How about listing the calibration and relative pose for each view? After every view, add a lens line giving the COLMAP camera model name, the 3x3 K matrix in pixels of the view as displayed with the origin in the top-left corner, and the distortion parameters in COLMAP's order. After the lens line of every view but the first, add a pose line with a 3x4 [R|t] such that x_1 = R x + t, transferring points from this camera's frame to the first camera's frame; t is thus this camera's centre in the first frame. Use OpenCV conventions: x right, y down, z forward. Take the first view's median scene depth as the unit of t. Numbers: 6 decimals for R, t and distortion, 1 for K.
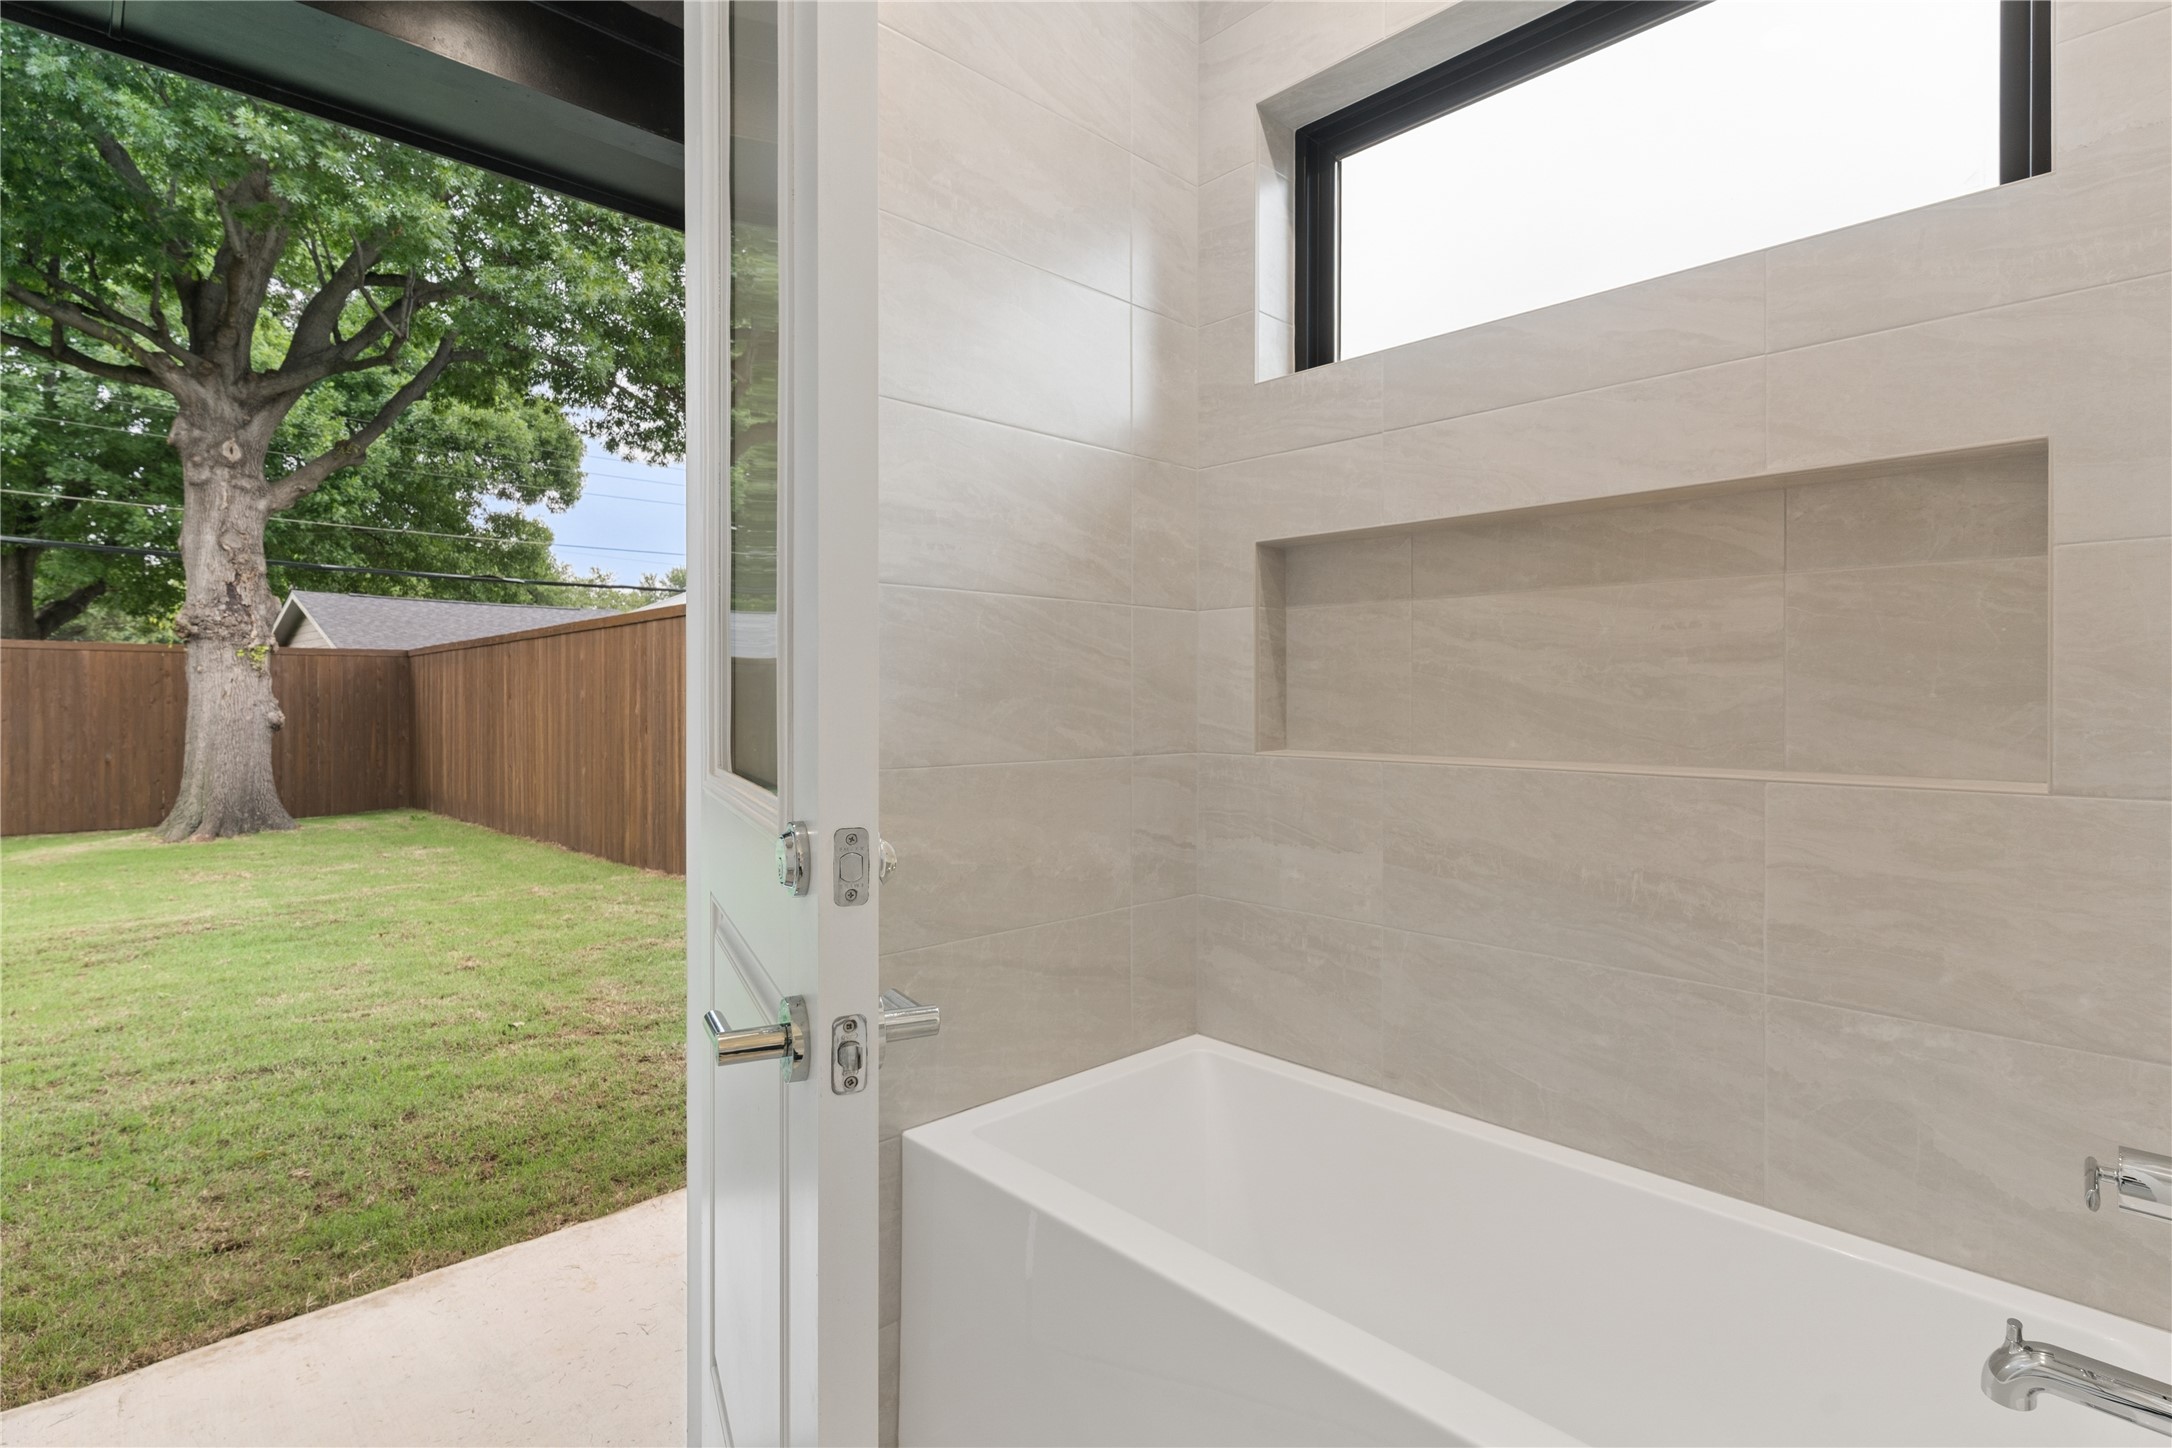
lens RADIAL K [[1044.0, 0, 1087.6], [0, 1044.0, 711.0], [0, 0, 1]] dist [0.003070, 0.002299]
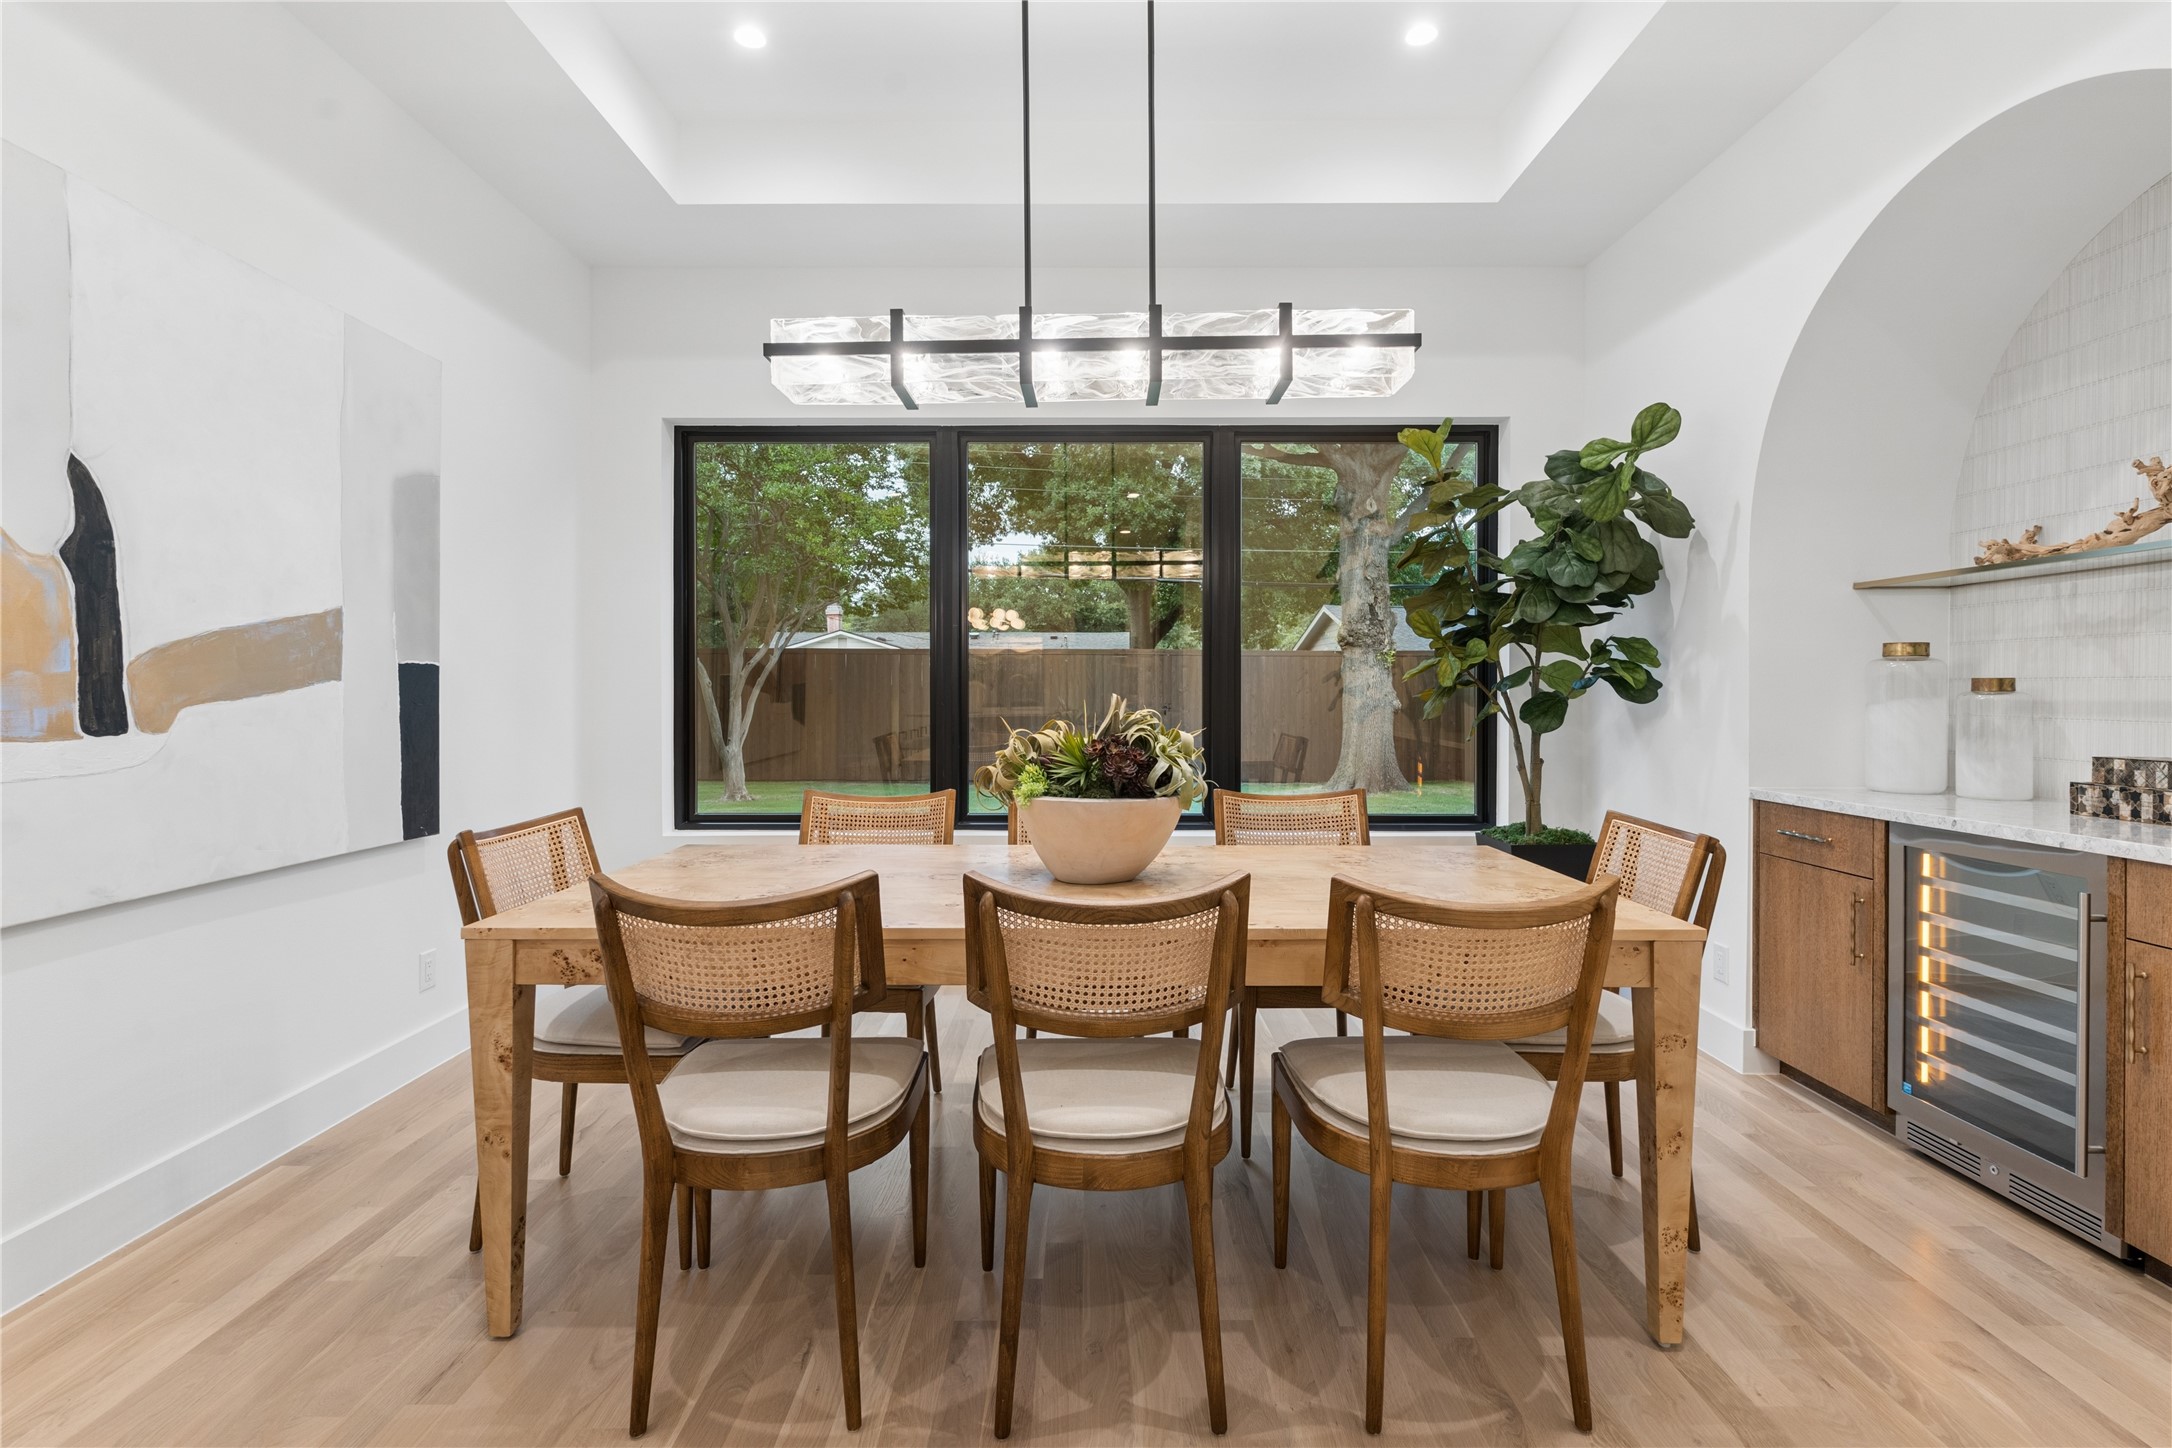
lens RADIAL K [[1044.0, 0, 1106.3], [0, 1044.0, 701.1], [0, 0, 1]] dist [0.003070, 0.002299]
pose [[0.729507, 0.006738, -0.683940, -0.150664], [-0.006532, 0.999975, 0.002884, 0.000240], [0.683942, 0.002363, 0.729533, -0.205150]]
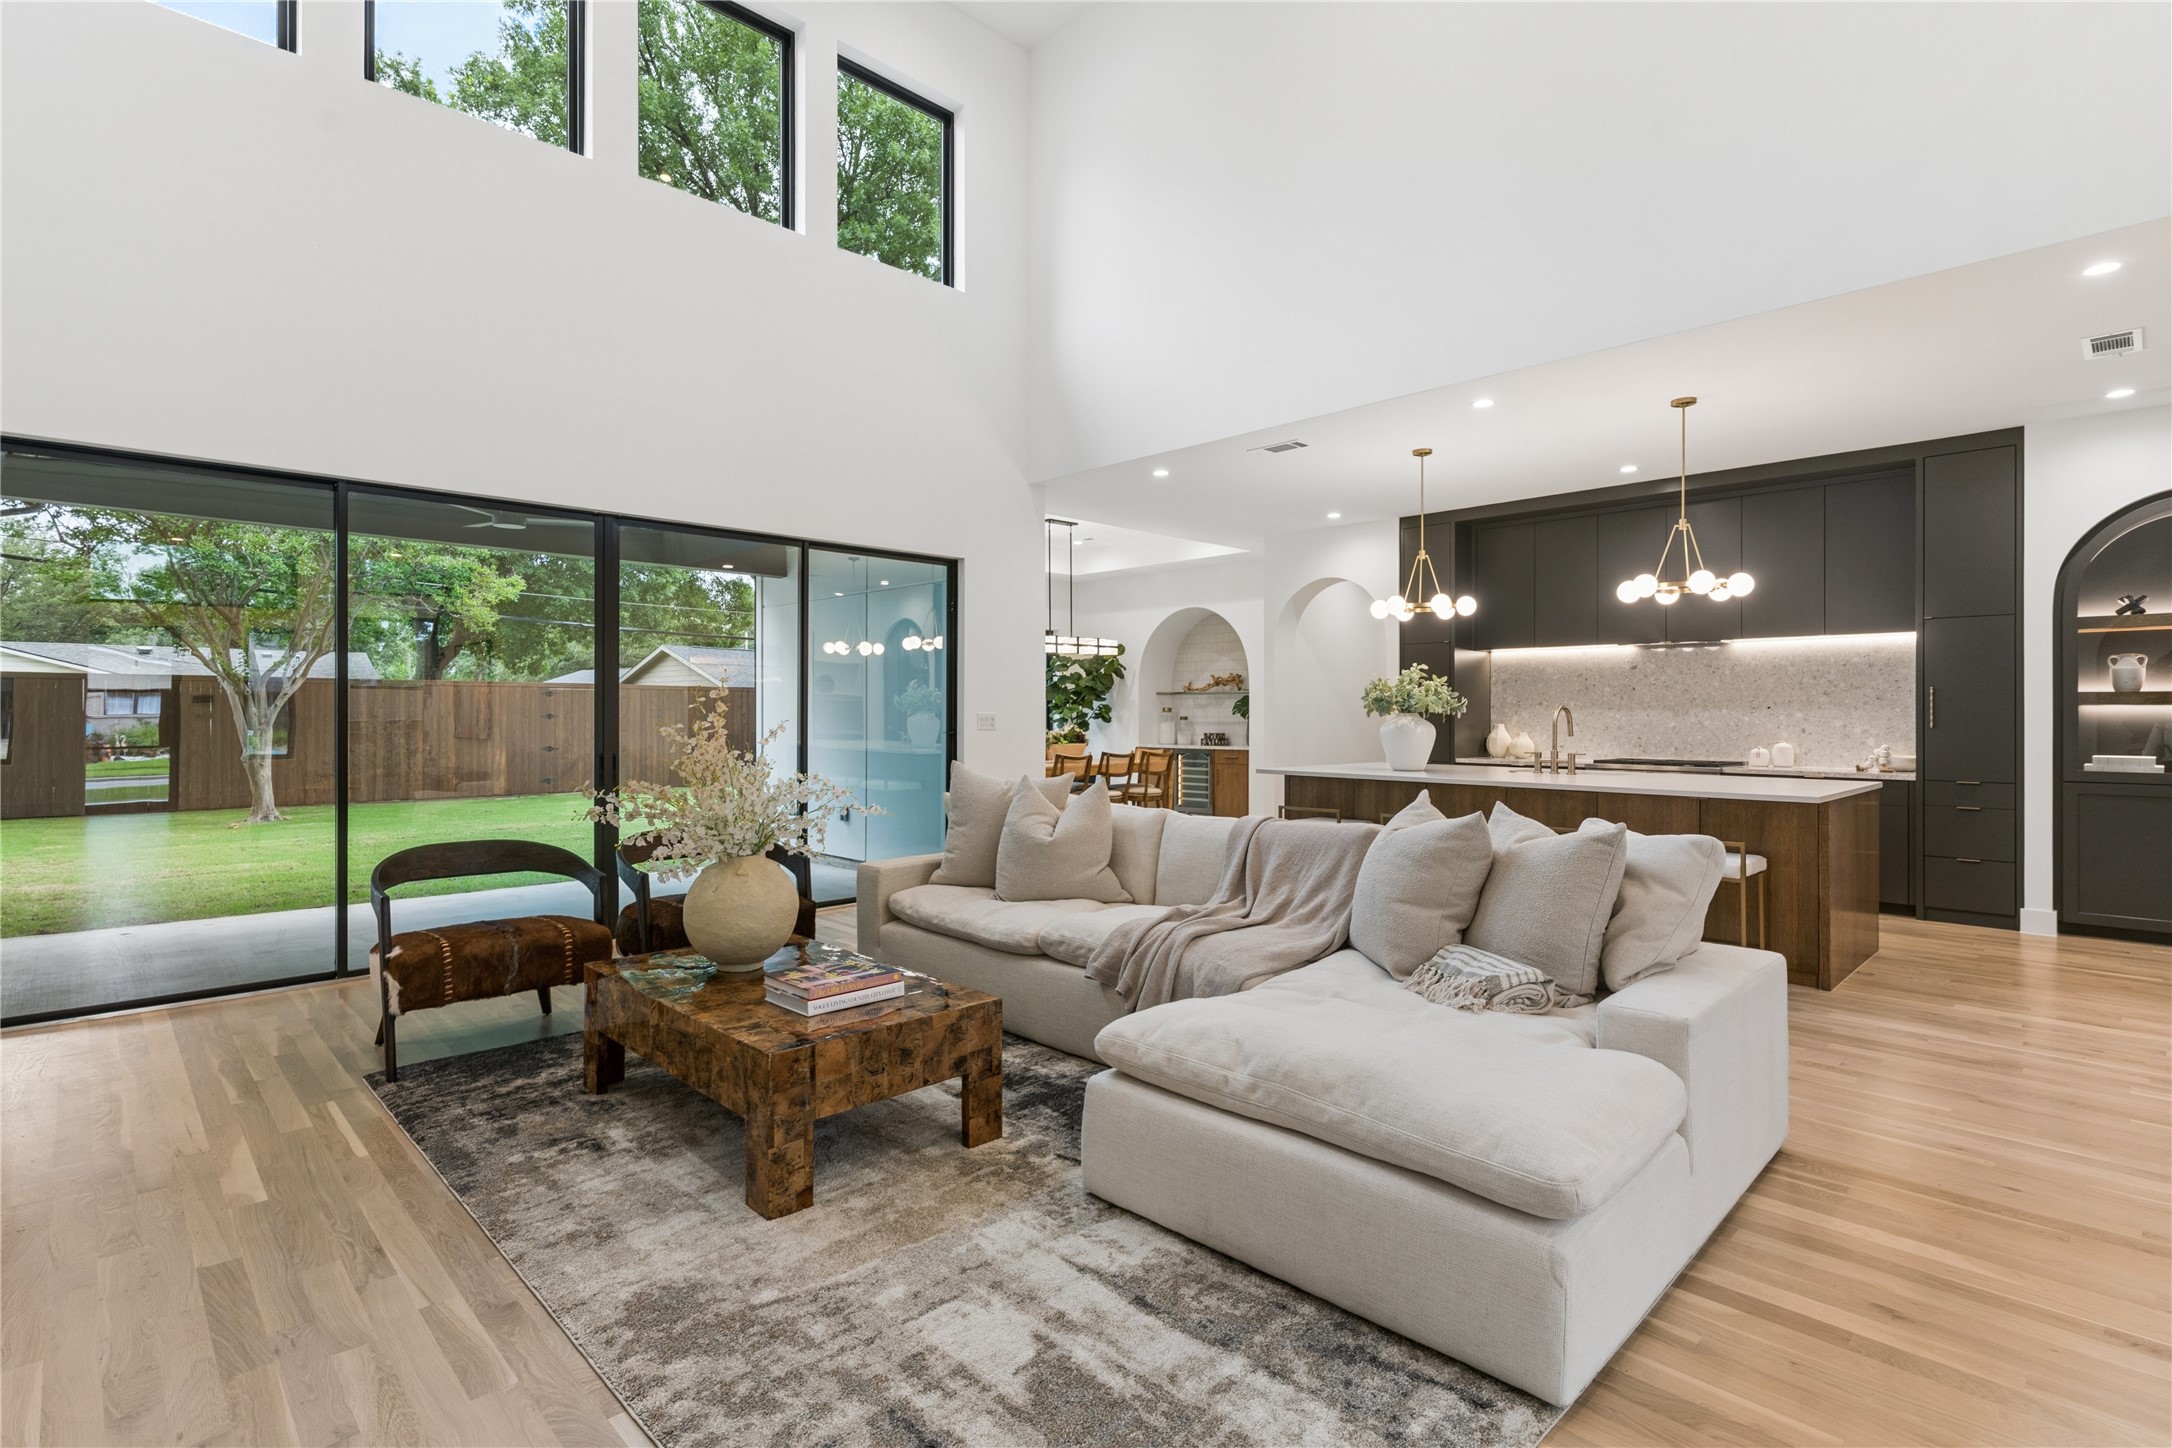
lens RADIAL K [[1044.0, 0, 1085.8], [0, 1044.0, 713.6], [0, 0, 1]] dist [0.003070, 0.002299]
pose [[0.999906, 0.001385, 0.013606, -0.933634], [-0.001276, 0.999966, -0.008087, -0.003458], [-0.013617, 0.008069, 0.999875, -4.637271]]
